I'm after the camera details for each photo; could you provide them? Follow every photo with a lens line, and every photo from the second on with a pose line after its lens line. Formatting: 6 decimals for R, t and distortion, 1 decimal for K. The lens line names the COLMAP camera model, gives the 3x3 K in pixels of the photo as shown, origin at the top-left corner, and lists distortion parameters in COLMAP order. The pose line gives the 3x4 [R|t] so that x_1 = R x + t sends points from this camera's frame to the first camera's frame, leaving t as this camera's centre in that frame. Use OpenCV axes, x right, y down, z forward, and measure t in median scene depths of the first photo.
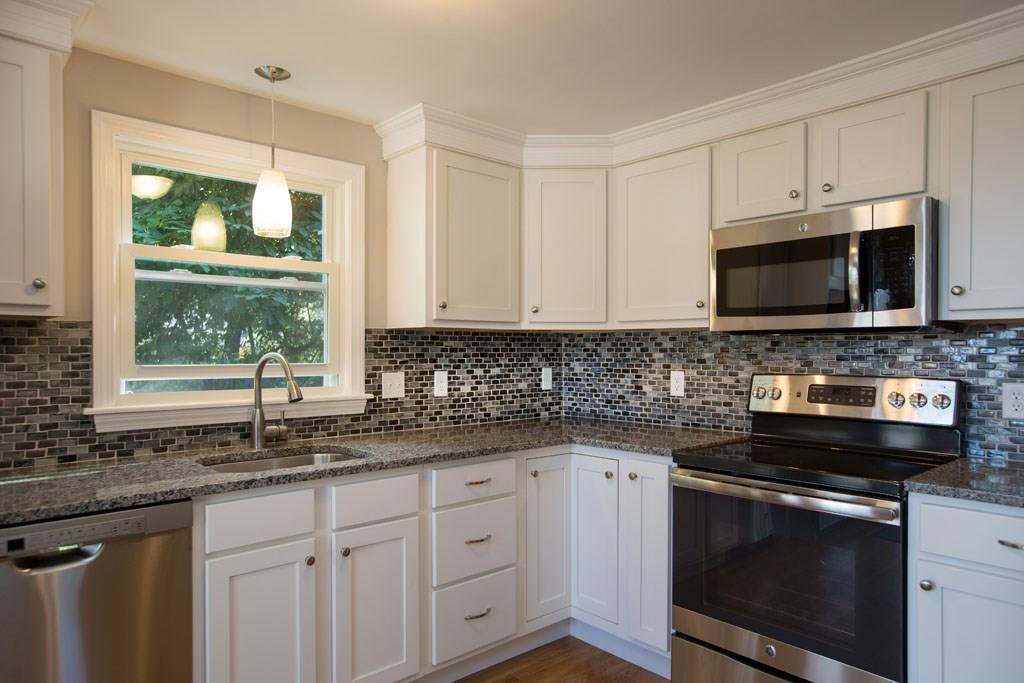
lens RADIAL K [[650.8, 0, 511.3], [0, 650.8, 355.2], [0, 0, 1]] dist [-0.055126, 0.070435]
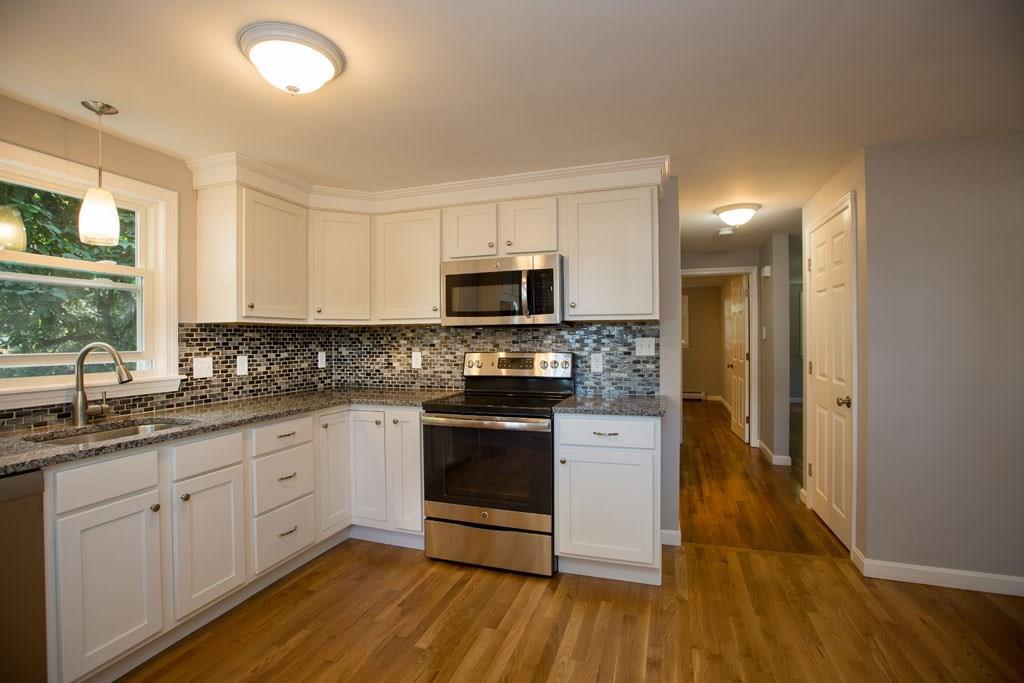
lens RADIAL K [[467.8, 0, 509.9], [0, 467.8, 338.4], [0, 0, 1]] dist [-0.051715, 0.019555]
pose [[0.873977, -0.007746, 0.485905, -0.096503], [0.012858, 0.999891, -0.007189, 0.003466], [-0.485796, 0.012530, 0.873982, -0.076880]]
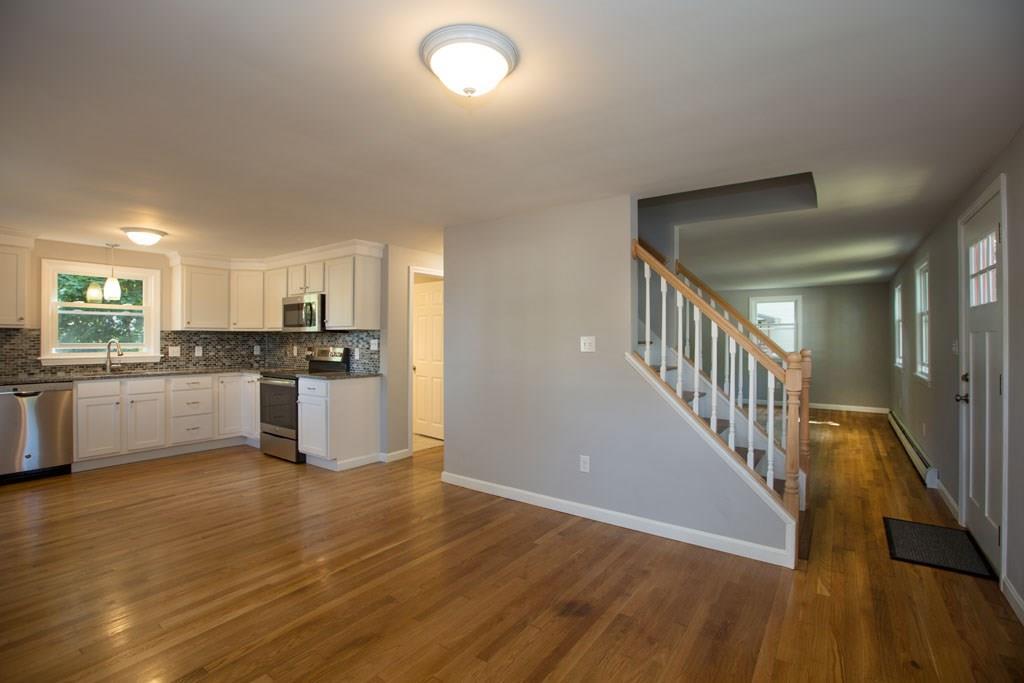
lens RADIAL K [[467.8, 0, 509.9], [0, 467.8, 338.4], [0, 0, 1]] dist [-0.051715, 0.019555]
pose [[0.978820, 0.001078, 0.204721, 0.810004], [0.001027, 0.999948, -0.010177, 0.012815], [-0.204721, 0.010172, 0.978767, -1.158178]]
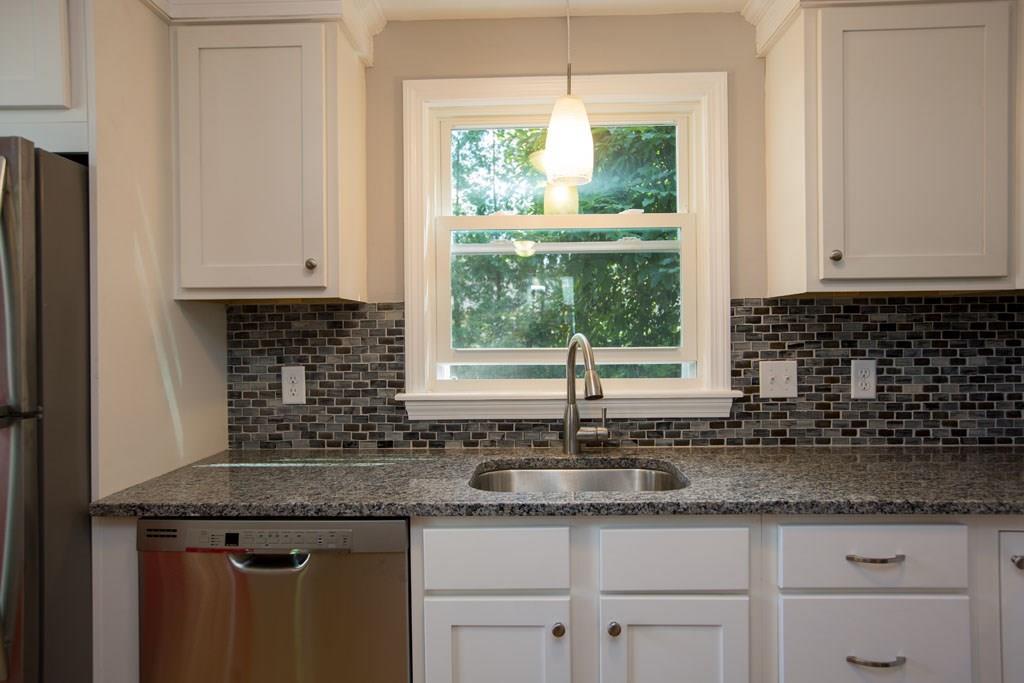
lens RADIAL K [[649.5, 0, 517.9], [0, 649.5, 337.5], [0, 0, 1]] dist [-0.052734, 0.063087]
pose [[0.715834, -0.002126, -0.698267, 0.103456], [0.005346, 0.999983, 0.002435, -0.001531], [0.698250, -0.005477, 0.715833, 0.328381]]
